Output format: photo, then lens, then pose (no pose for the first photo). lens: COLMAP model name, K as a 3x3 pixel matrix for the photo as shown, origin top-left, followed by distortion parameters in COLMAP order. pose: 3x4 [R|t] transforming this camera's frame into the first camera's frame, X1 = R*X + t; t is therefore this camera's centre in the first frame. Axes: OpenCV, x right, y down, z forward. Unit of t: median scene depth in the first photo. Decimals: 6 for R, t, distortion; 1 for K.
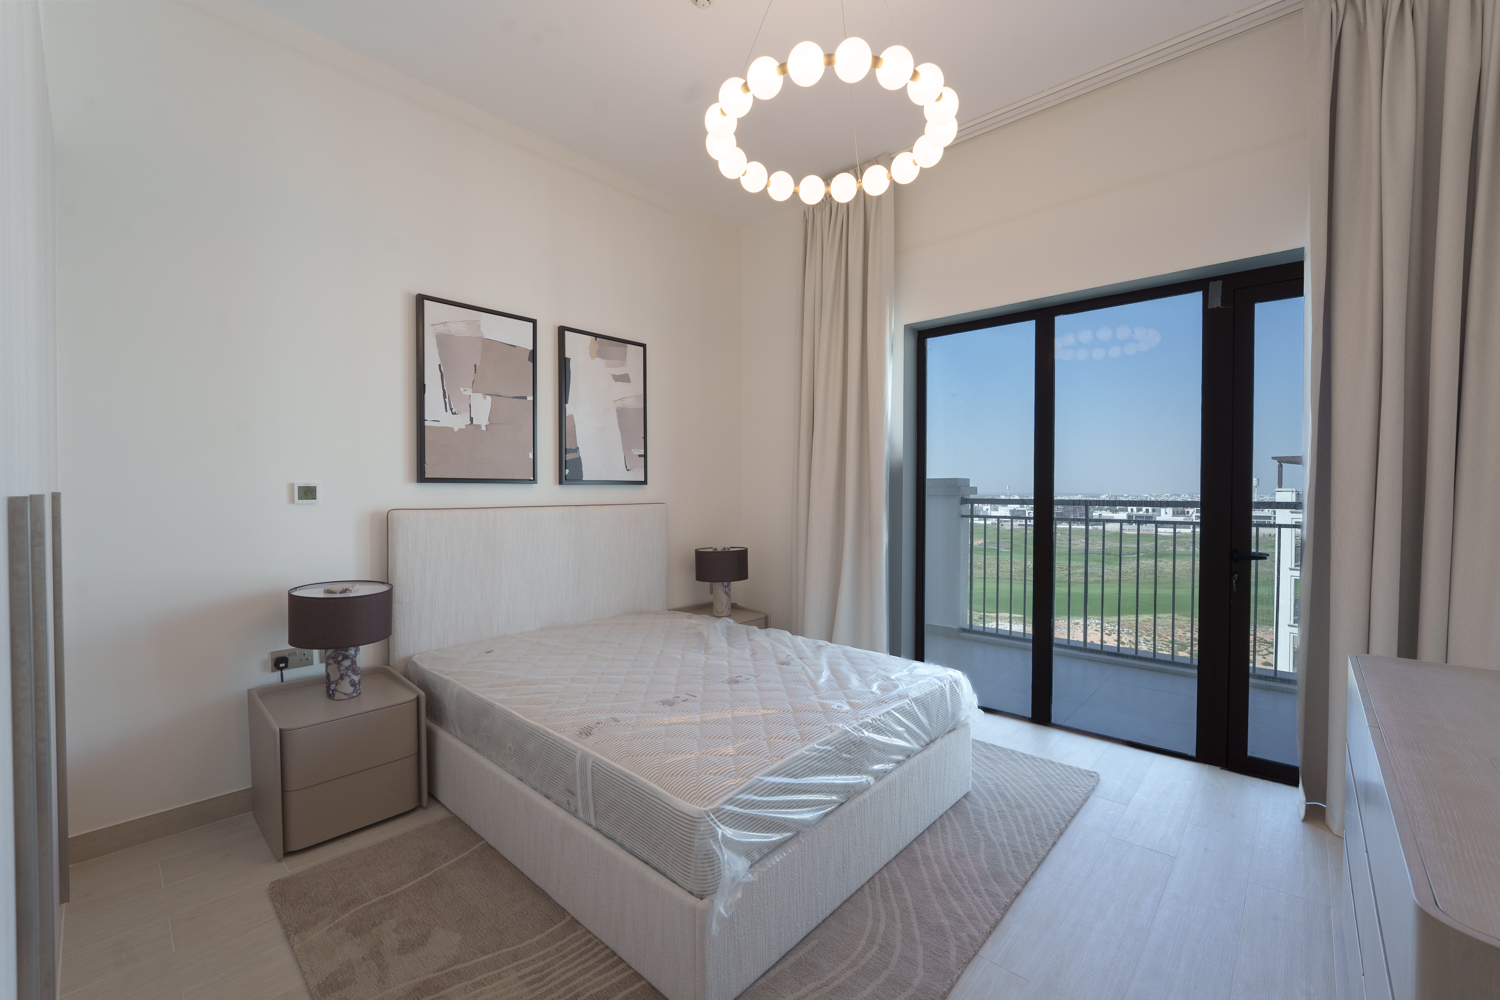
lens RADIAL K [[607.7, 0, 742.5], [0, 607.7, 499.6], [0, 0, 1]] dist [-0.018663, -0.000363]
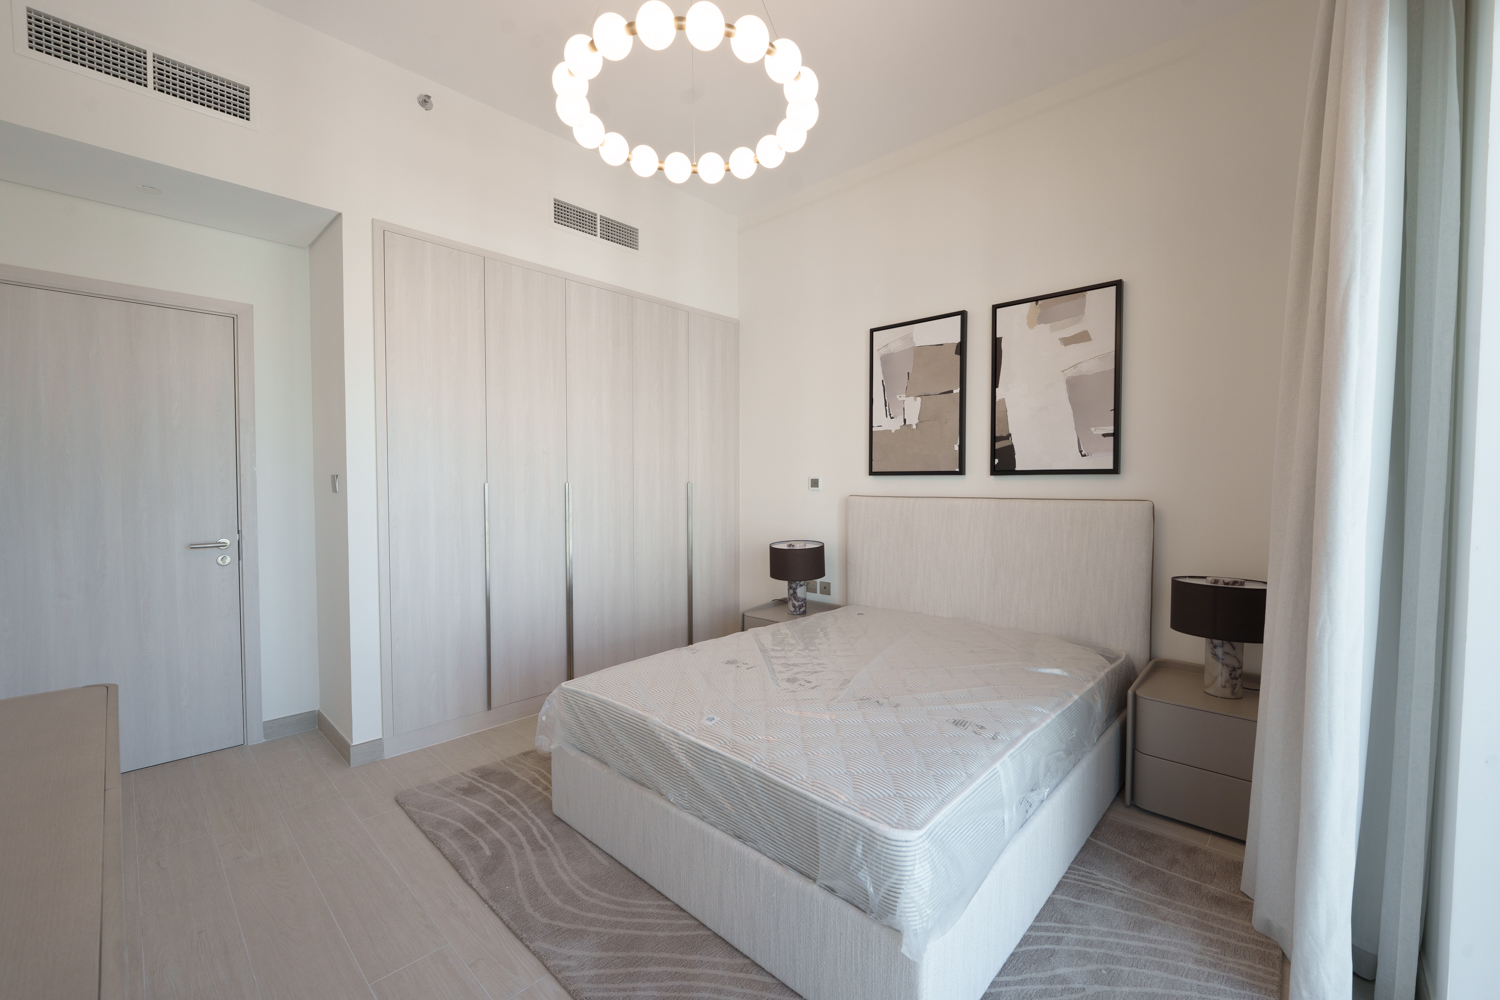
lens RADIAL K [[607.7, 0, 745.9], [0, 607.7, 500.2], [0, 0, 1]] dist [-0.018663, -0.000363]
pose [[-0.019458, 0.037077, -0.999123, 0.661244], [-0.008593, 0.999269, 0.037250, -0.018624], [0.999774, 0.009310, -0.019125, 0.651427]]
